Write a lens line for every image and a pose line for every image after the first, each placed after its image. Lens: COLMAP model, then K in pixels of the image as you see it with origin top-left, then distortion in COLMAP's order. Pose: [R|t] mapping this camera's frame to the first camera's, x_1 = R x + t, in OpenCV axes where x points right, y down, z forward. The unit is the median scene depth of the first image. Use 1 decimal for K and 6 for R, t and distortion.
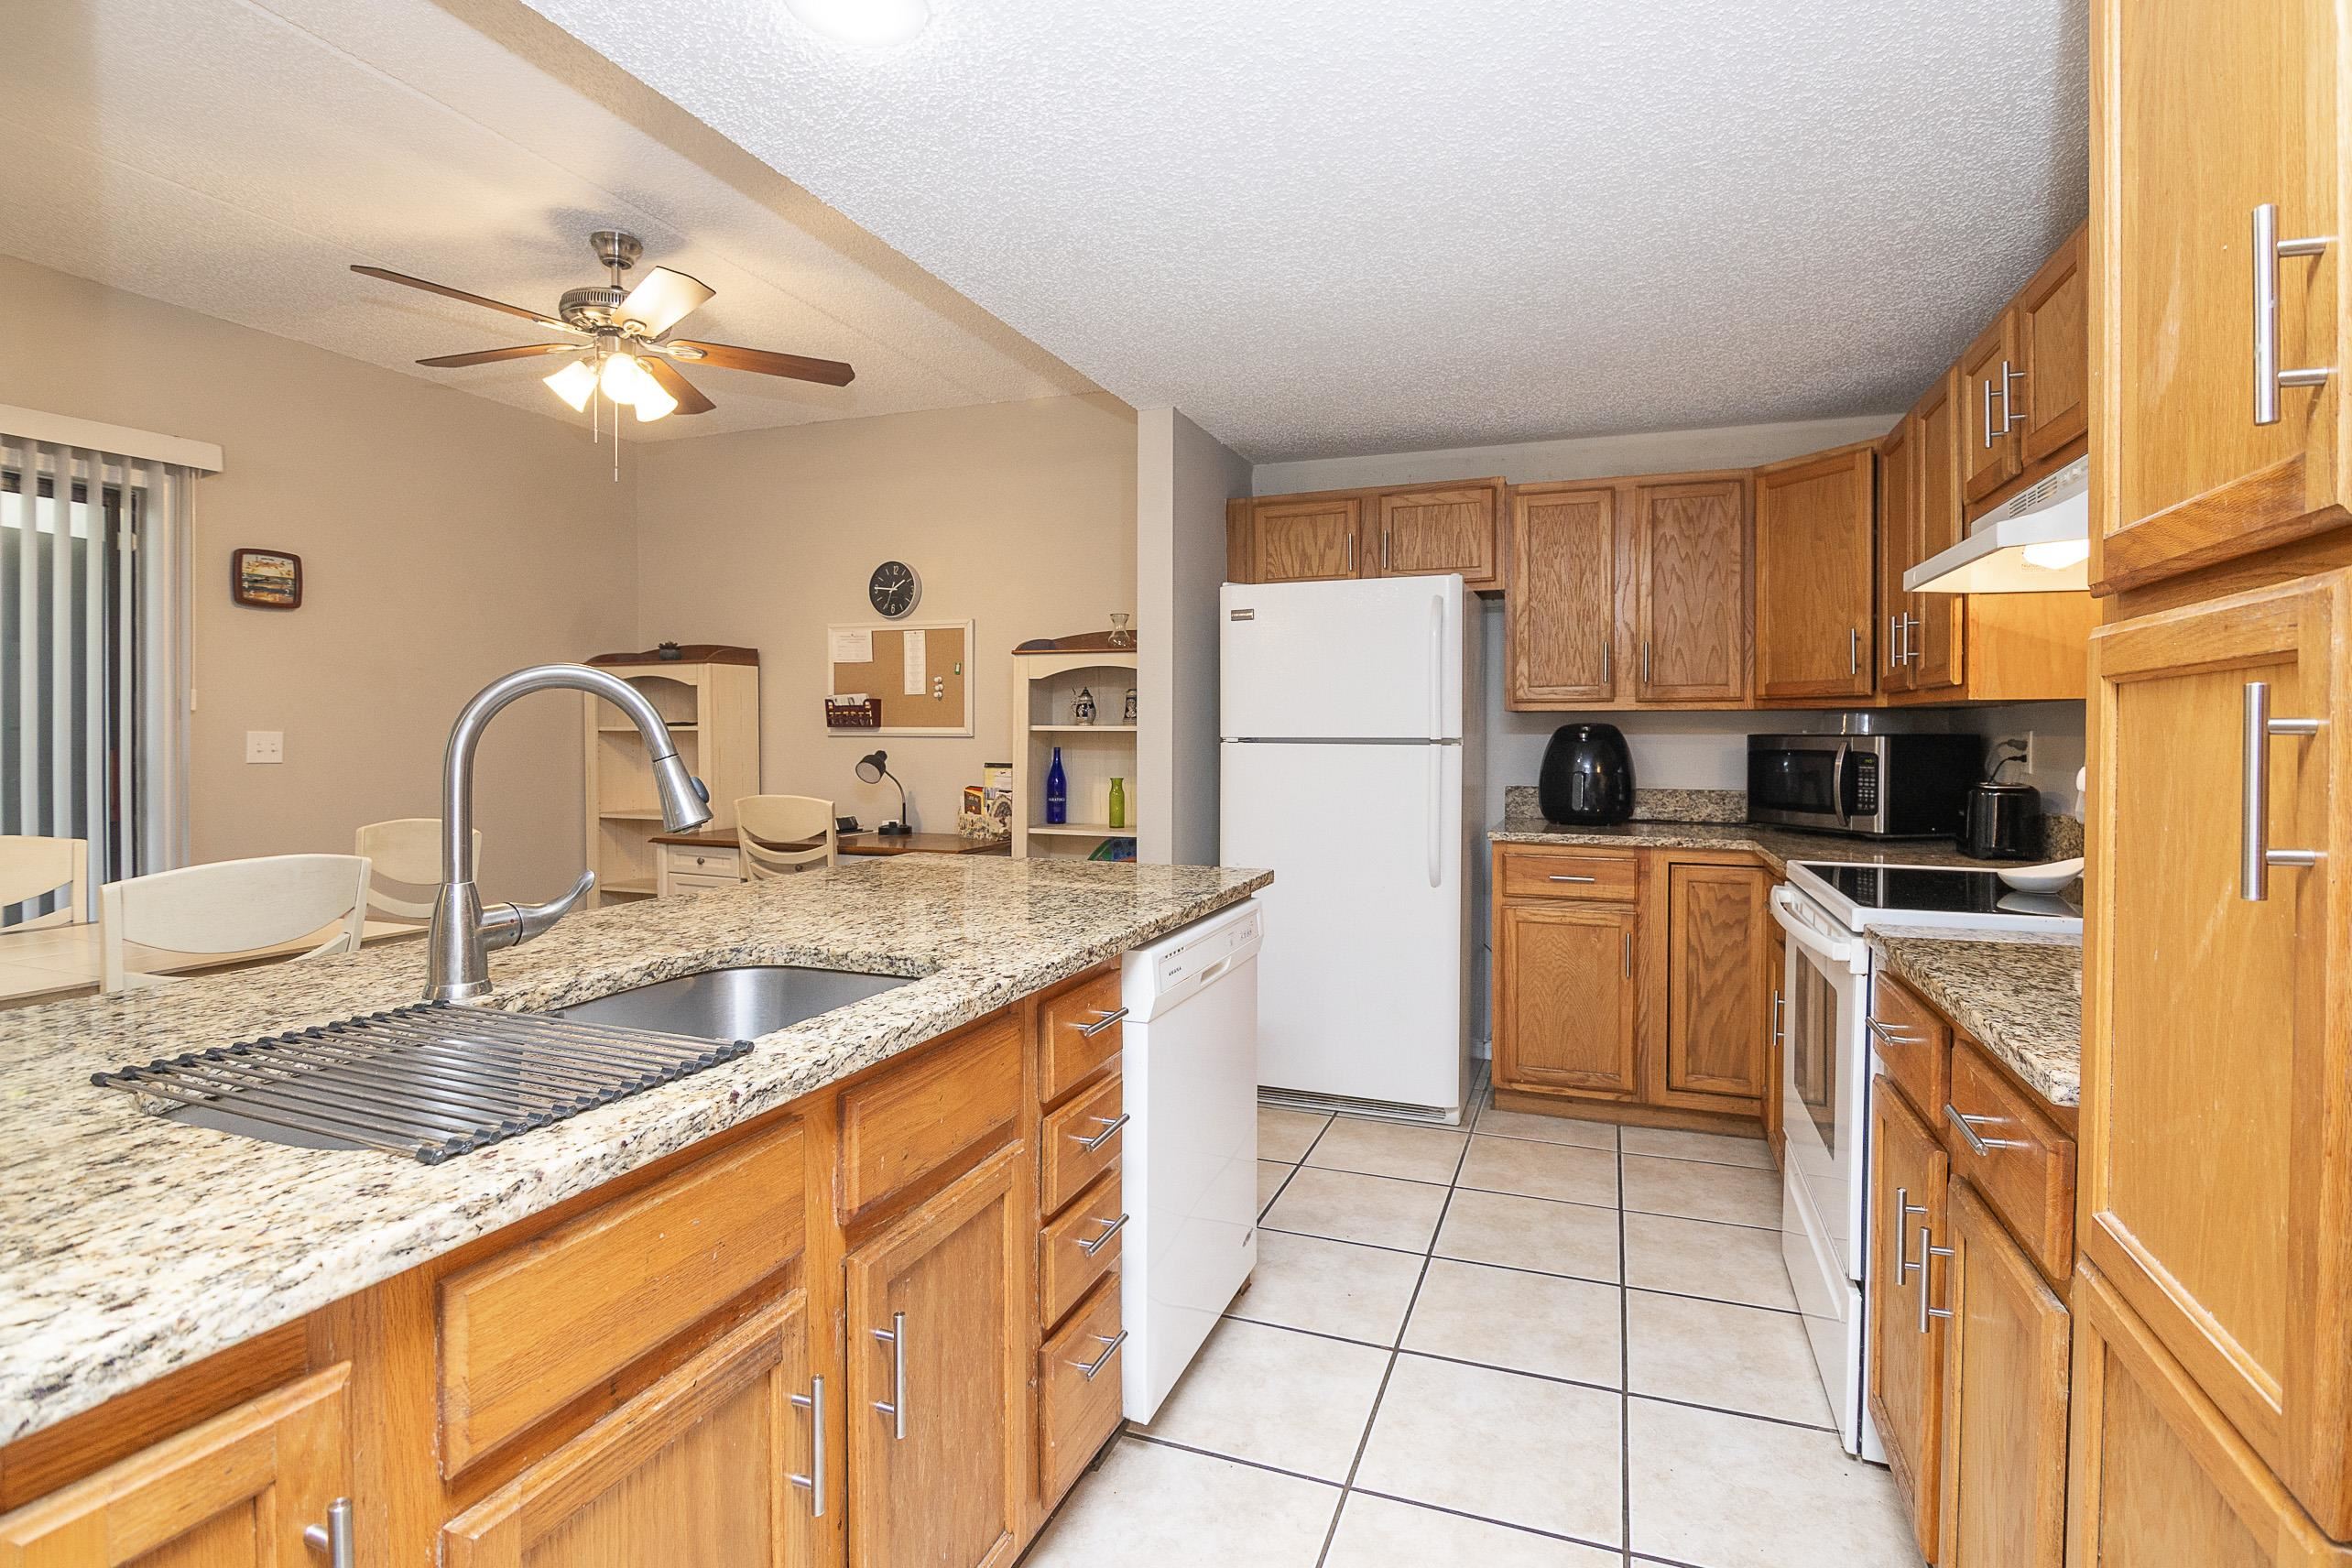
lens RADIAL K [[1106.3, 0, 1162.9], [0, 1106.3, 775.4], [0, 0, 1]] dist [-0.015390, -0.000494]
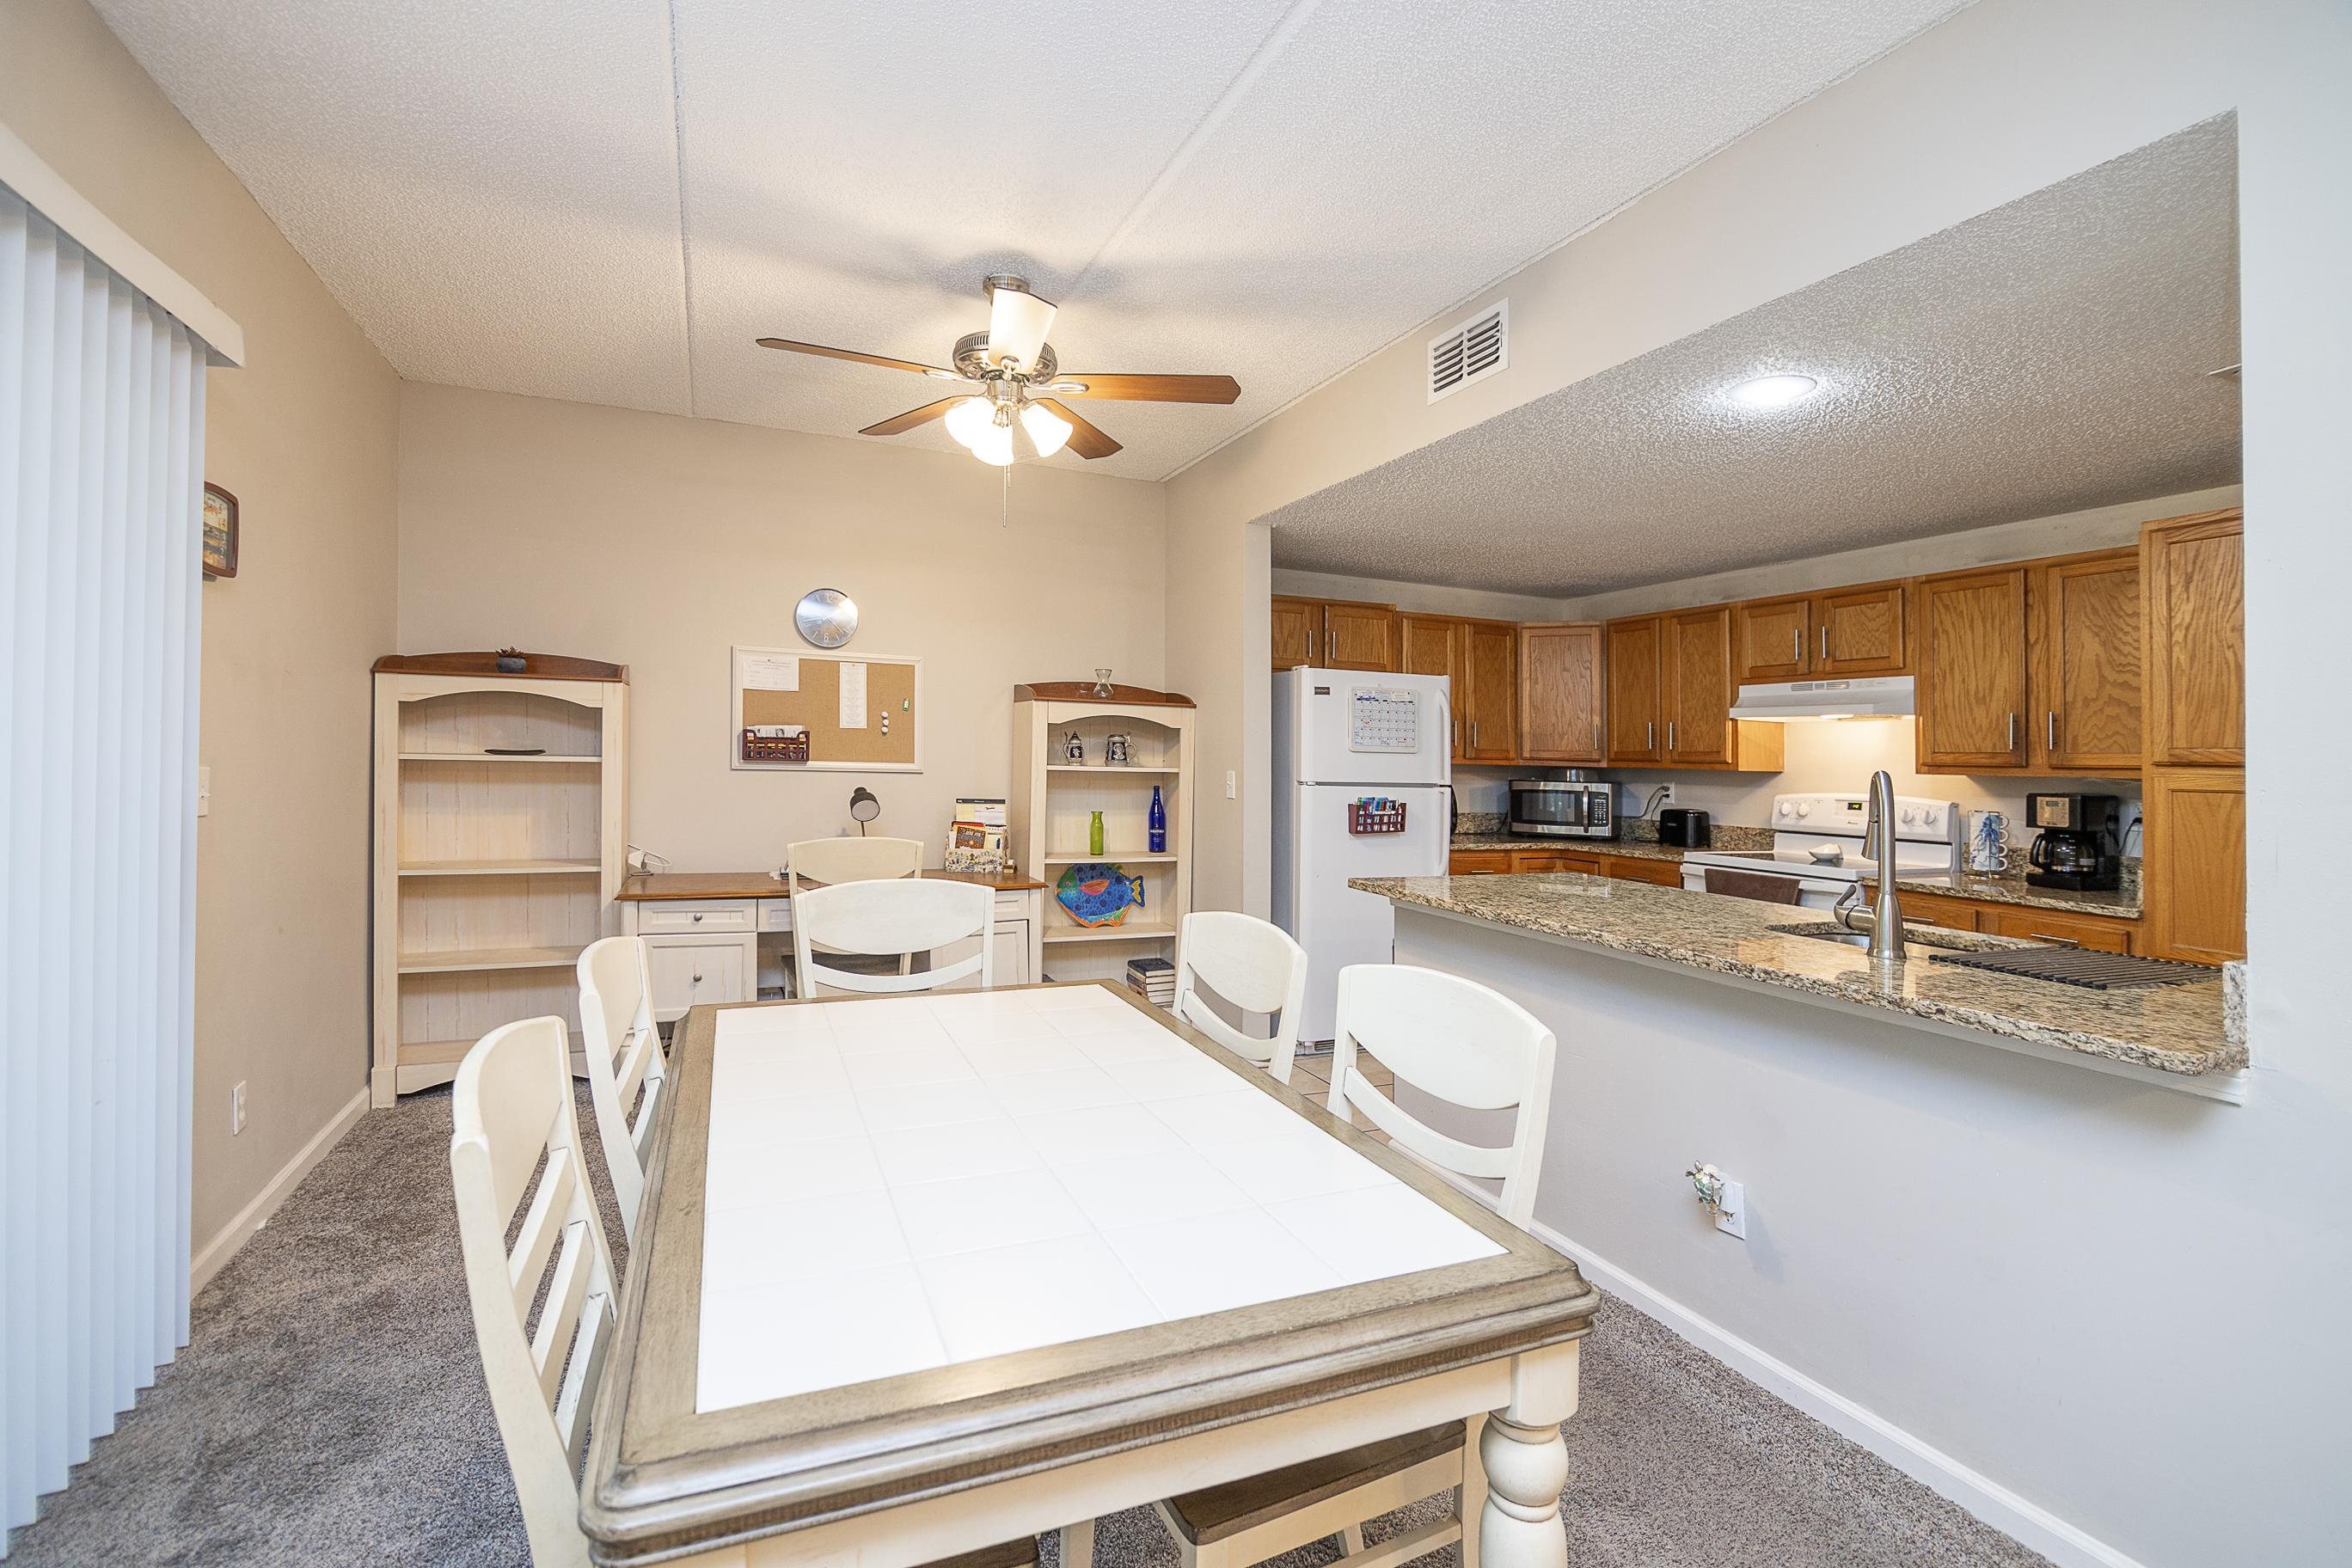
lens RADIAL K [[1067.9, 0, 1171.5], [0, 1067.9, 763.4], [0, 0, 1]] dist [-0.016863, -0.000346]
pose [[0.719448, 0.011369, 0.694453, -1.008911], [0.004927, 0.999757, -0.021472, -0.031195], [-0.694529, 0.018870, 0.719217, 0.199498]]
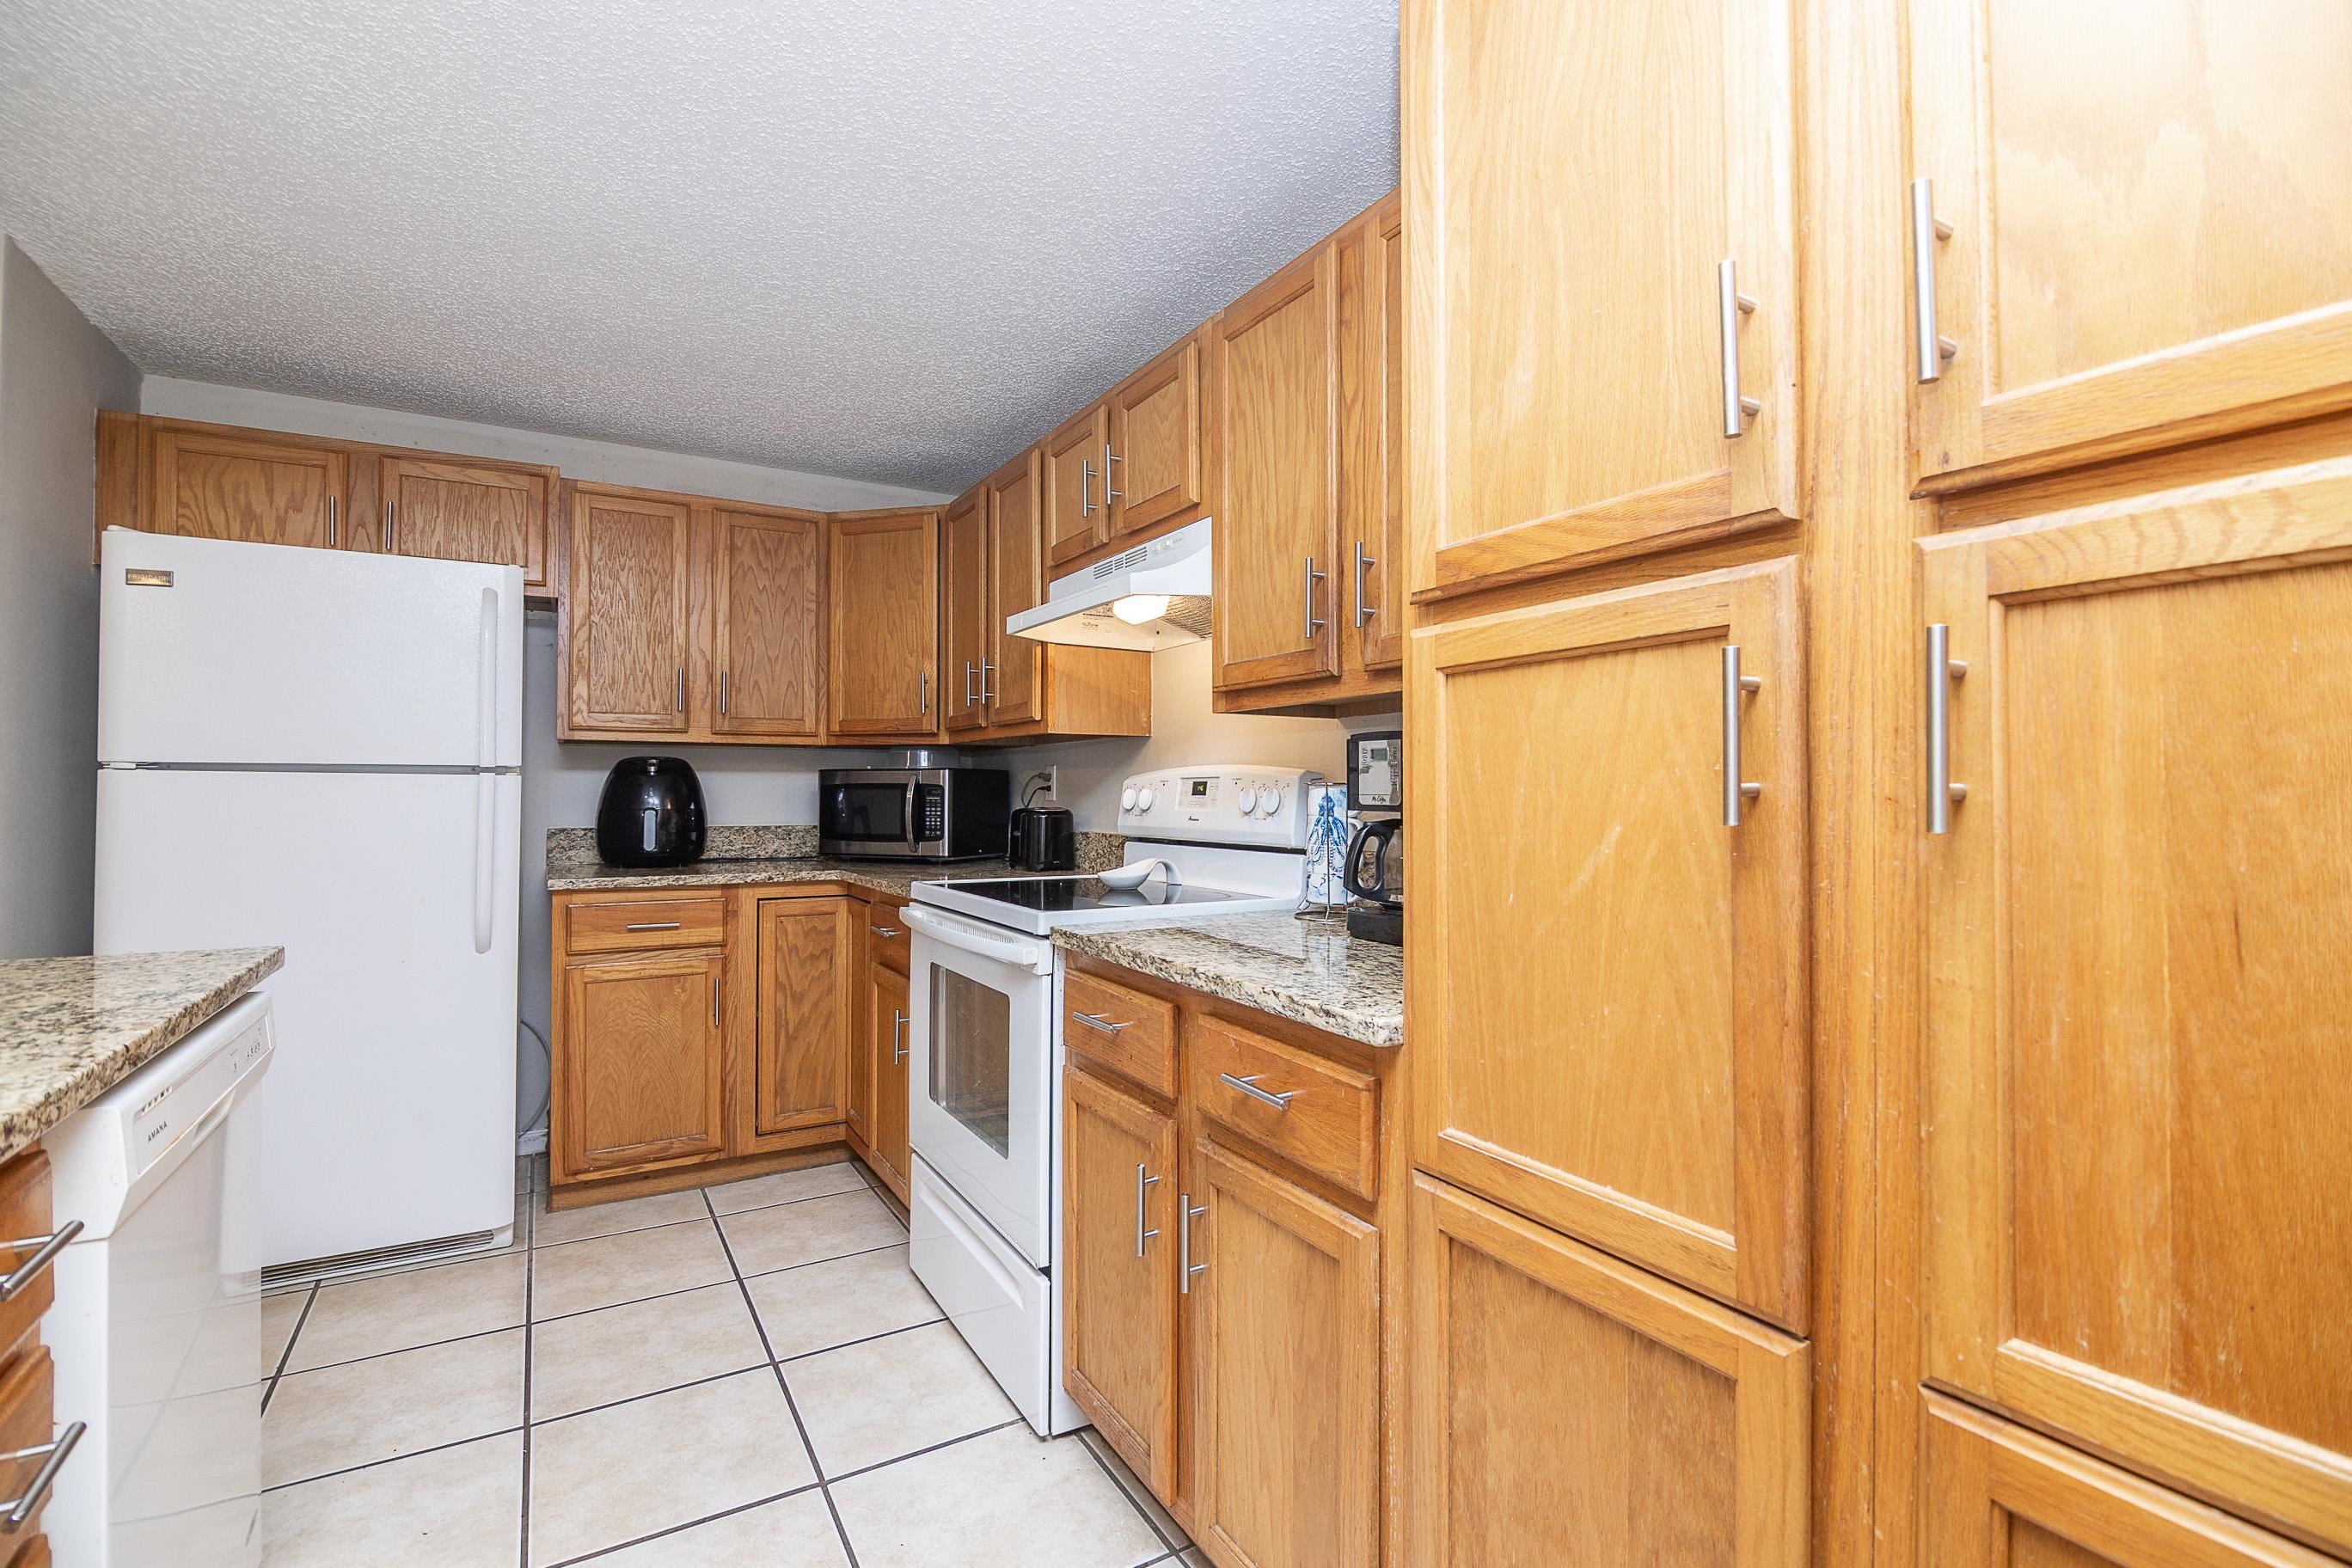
lens RADIAL K [[1061.7, 0, 1176.0], [0, 1061.7, 784.0], [0, 0, 1]] dist [-0.013186, -0.000912]
pose [[0.609451, 0.007782, 0.792785, -0.053448], [0.026139, 0.999211, -0.029902, 0.015174], [-0.792393, 0.038946, 0.608767, 0.135008]]
